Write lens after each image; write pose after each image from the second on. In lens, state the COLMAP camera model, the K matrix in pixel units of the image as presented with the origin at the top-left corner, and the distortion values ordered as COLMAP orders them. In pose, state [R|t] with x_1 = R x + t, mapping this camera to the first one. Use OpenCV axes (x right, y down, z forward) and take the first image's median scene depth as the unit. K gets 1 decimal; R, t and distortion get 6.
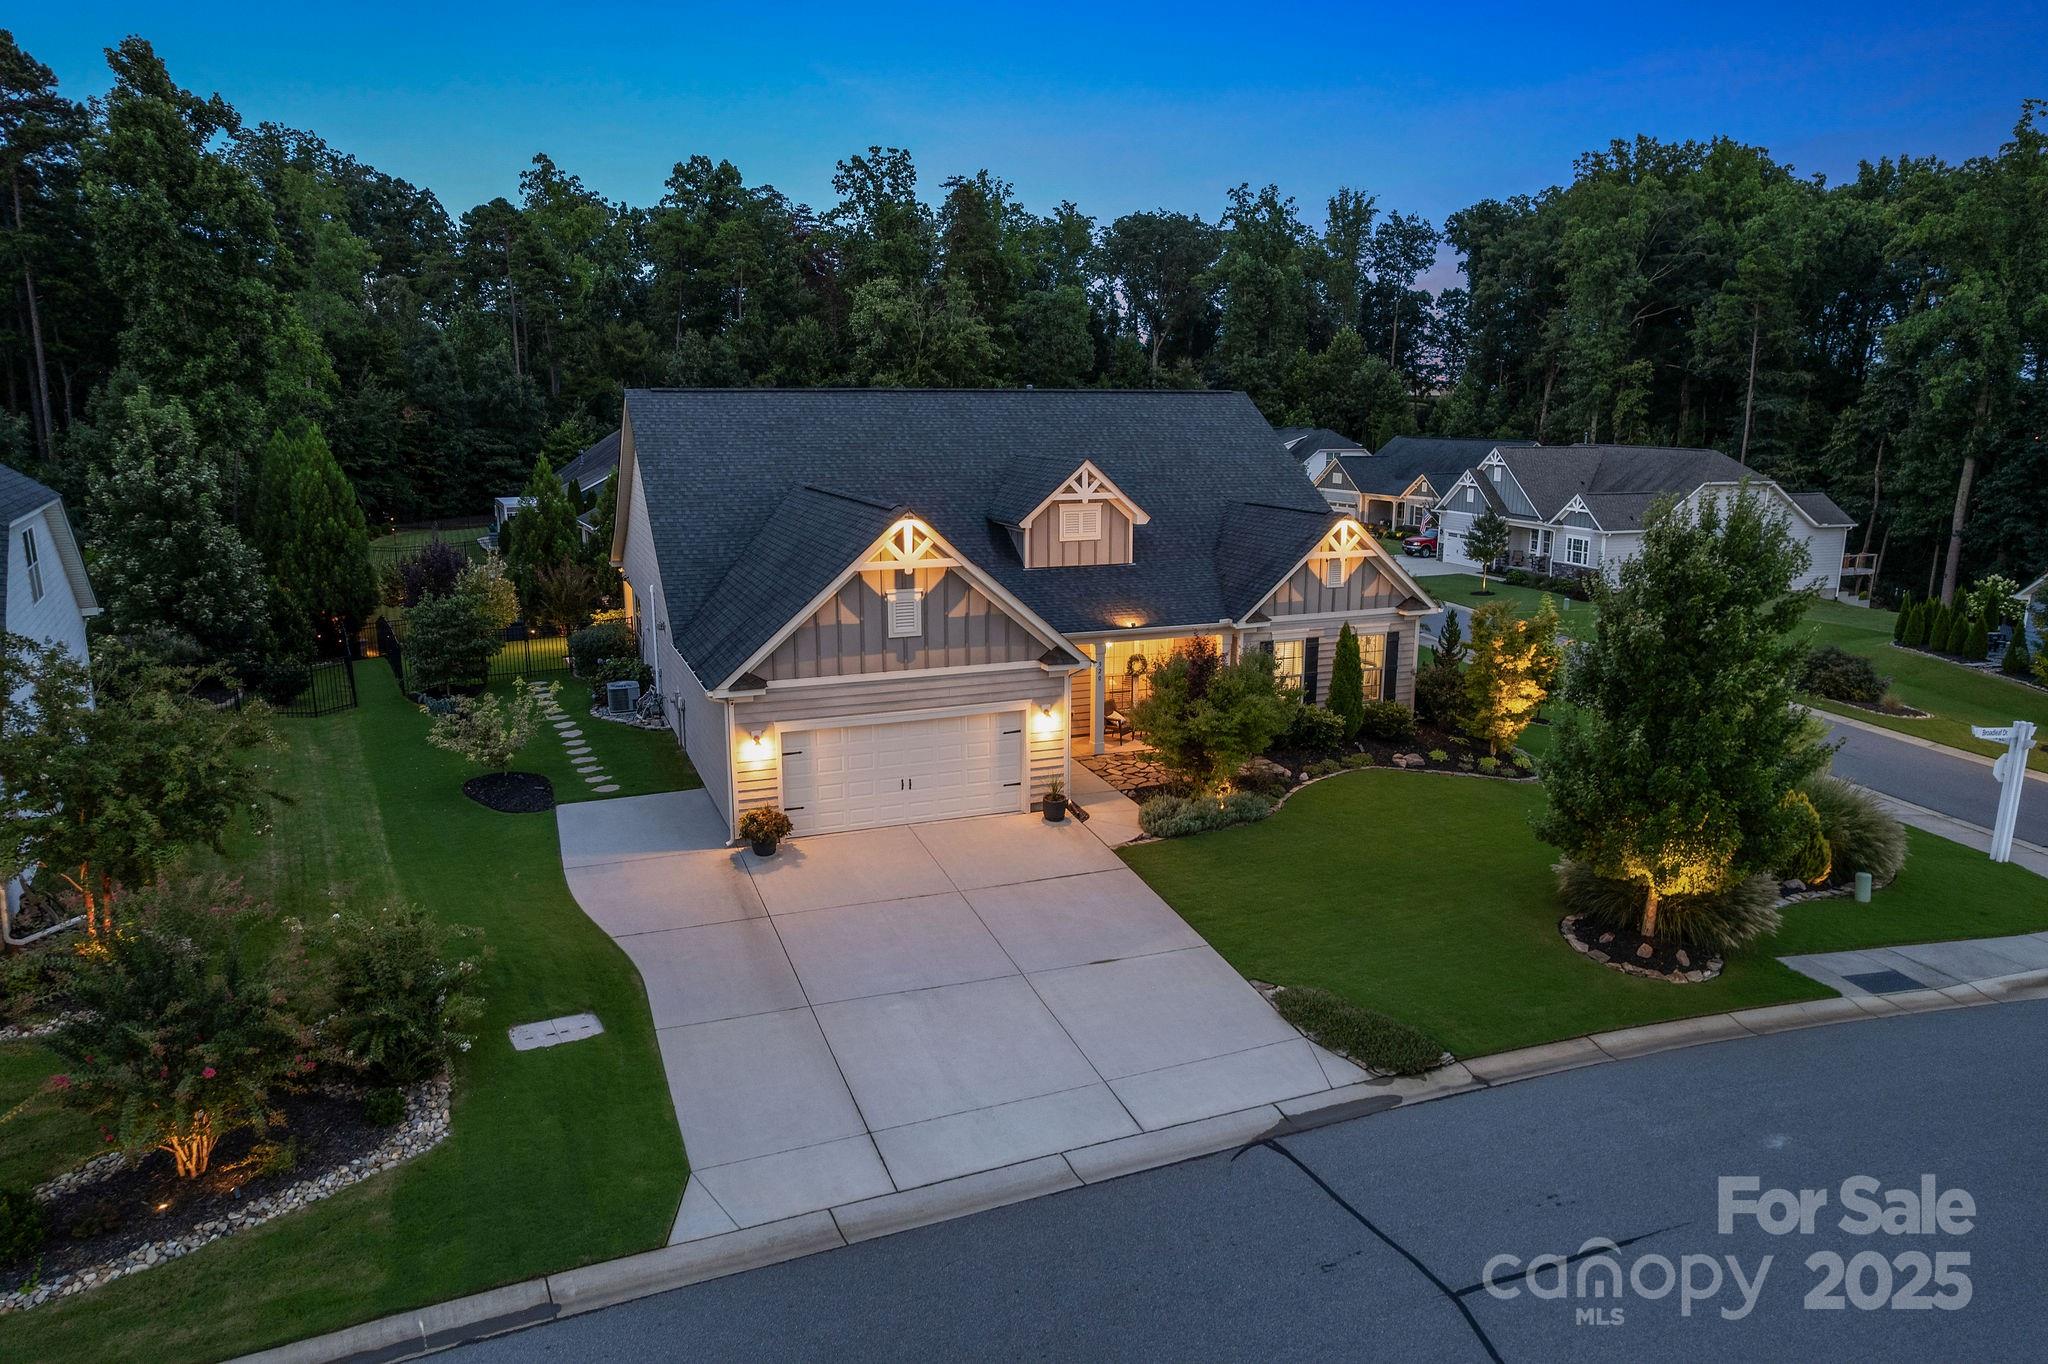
lens RADIAL K [[1401.2, 0, 1024.0], [0, 1401.2, 682.0], [0, 0, 1]] dist [-0.081510, 0.093214]
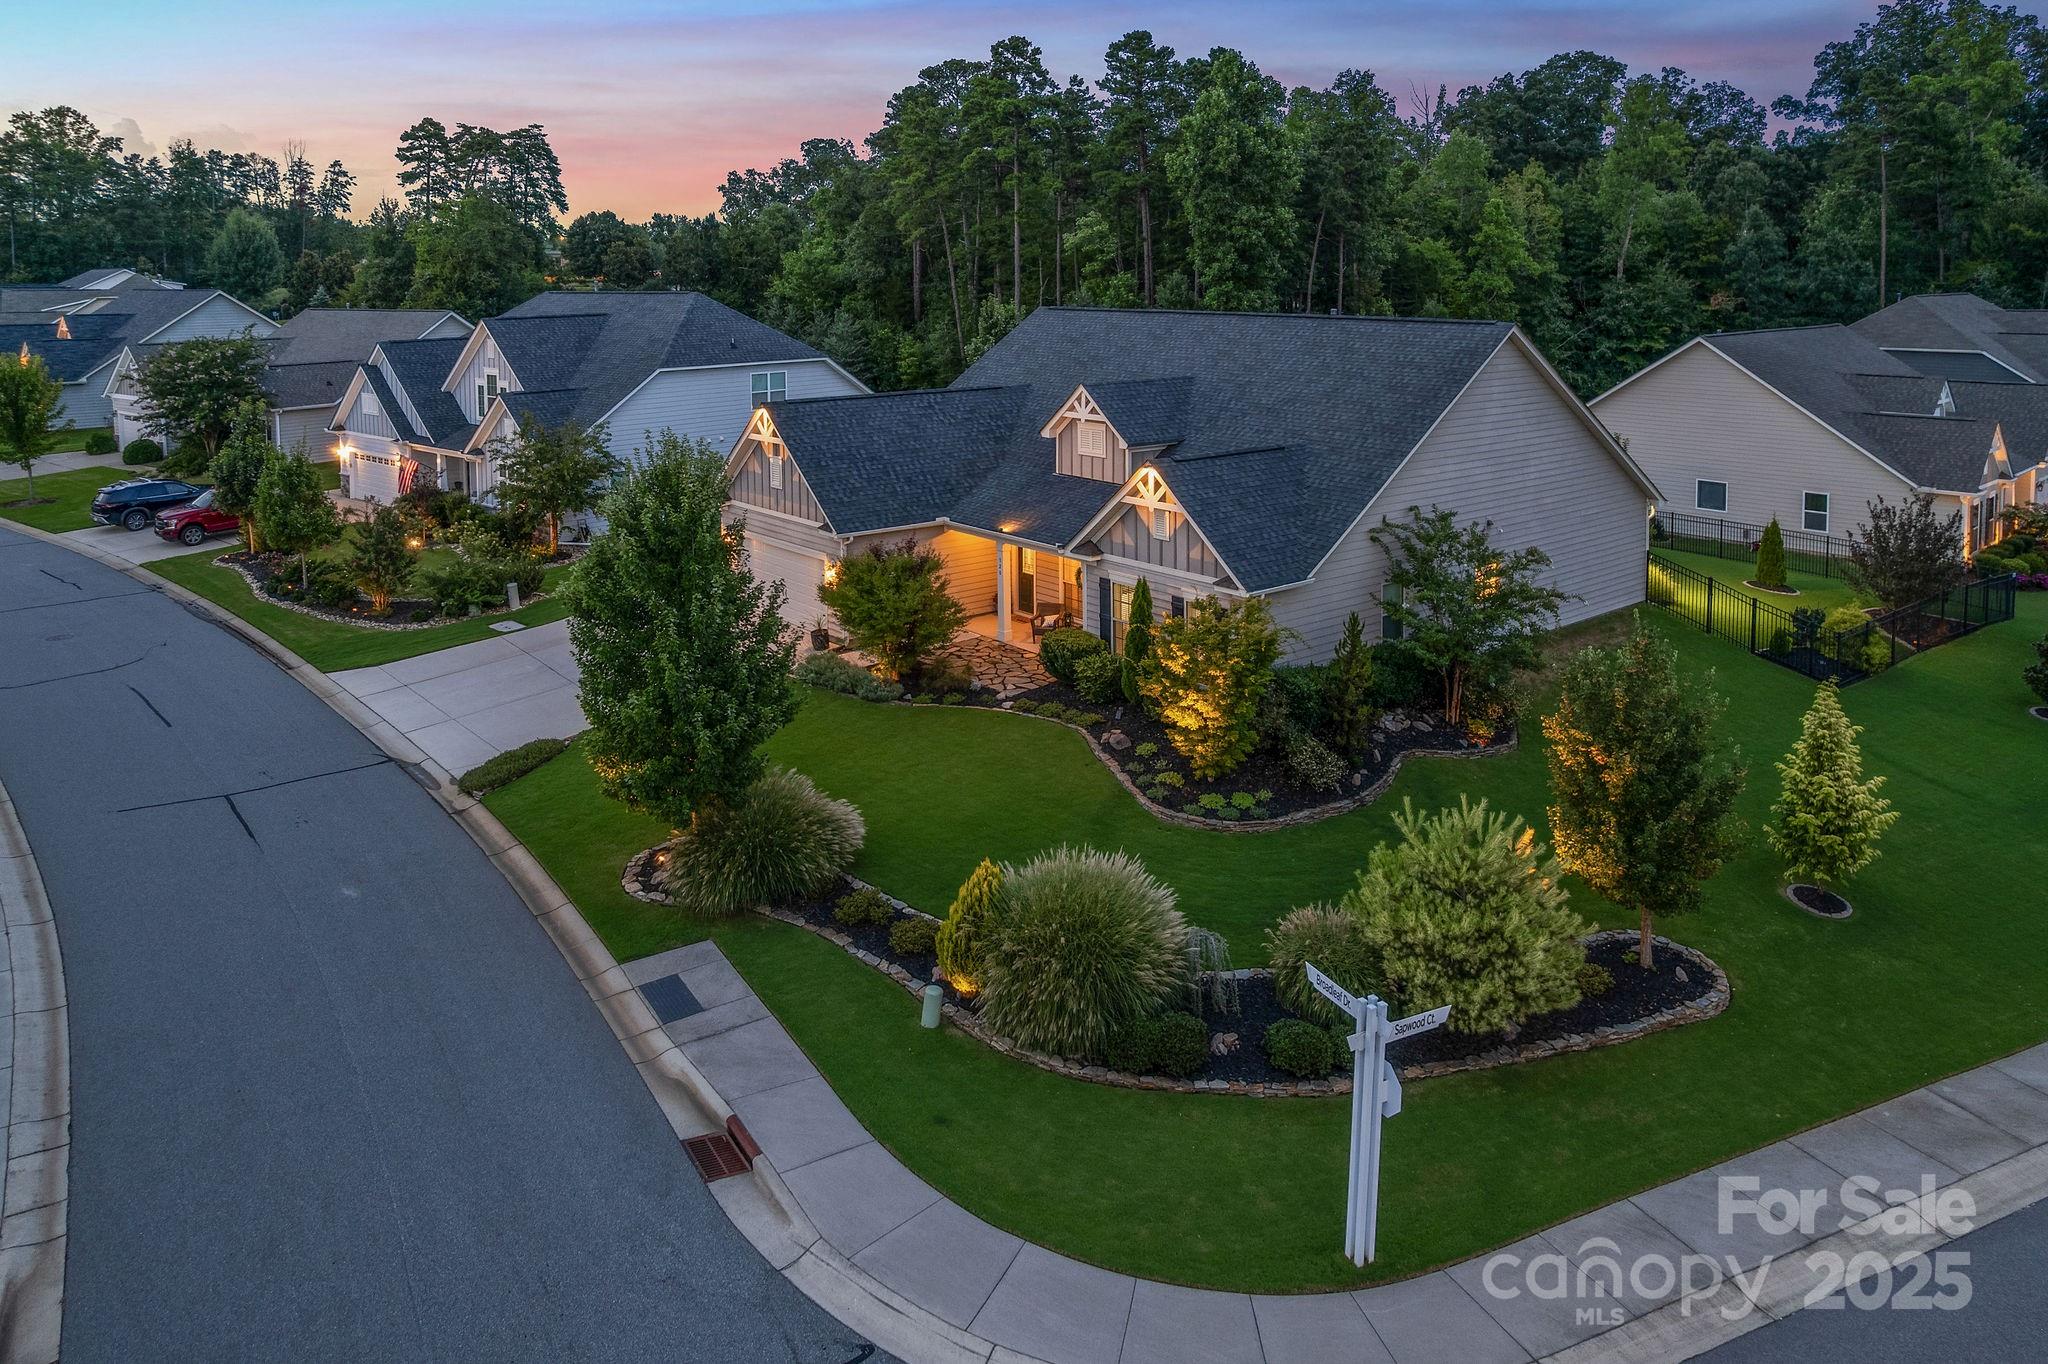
lens RADIAL K [[1314.8, 0, 1024.0], [0, 1314.8, 682.0], [0, 0, 1]] dist [-0.077723, 0.069813]
pose [[0.281728, 0.270262, -0.920645, 1.364876], [-0.200416, 0.954921, 0.218994, -0.200583], [0.938330, 0.122815, 0.323193, 0.887865]]
